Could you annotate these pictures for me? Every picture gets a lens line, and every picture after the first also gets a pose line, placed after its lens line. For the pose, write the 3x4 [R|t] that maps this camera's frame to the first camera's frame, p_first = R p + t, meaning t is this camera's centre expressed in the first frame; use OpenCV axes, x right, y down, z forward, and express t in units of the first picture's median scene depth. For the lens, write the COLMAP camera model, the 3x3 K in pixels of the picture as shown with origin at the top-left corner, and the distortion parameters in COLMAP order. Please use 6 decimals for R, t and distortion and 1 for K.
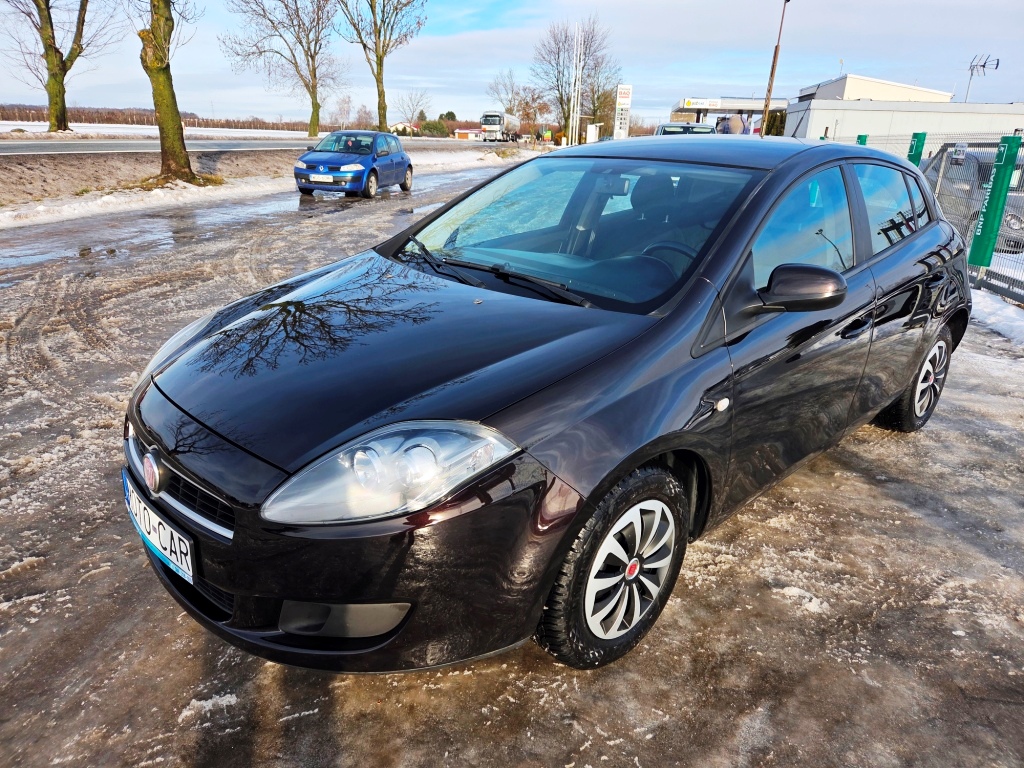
lens RADIAL K [[688.6, 0, 521.3], [0, 688.6, 386.1], [0, 0, 1]] dist [0.062015, -0.052000]
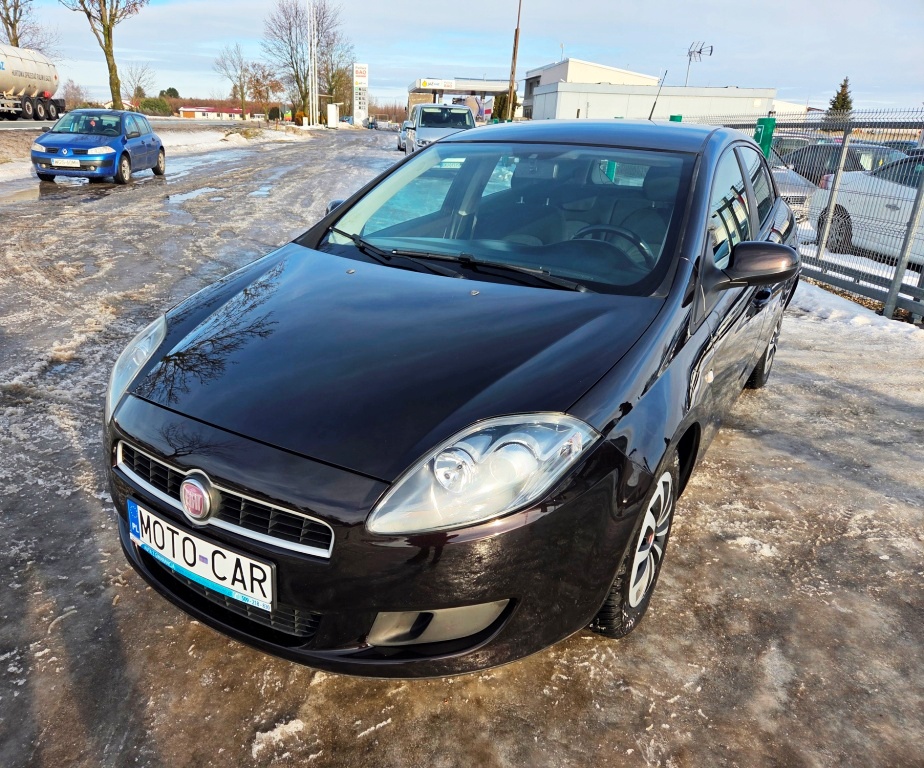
lens RADIAL K [[688.5, 0, 421.8], [0, 688.5, 395.5], [0, 0, 1]] dist [0.054945, -0.041145]
pose [[0.974403, -0.084374, 0.208373, -0.218119], [0.076507, 0.996028, 0.045545, -0.015856], [-0.211388, -0.028437, 0.976988, 0.026606]]
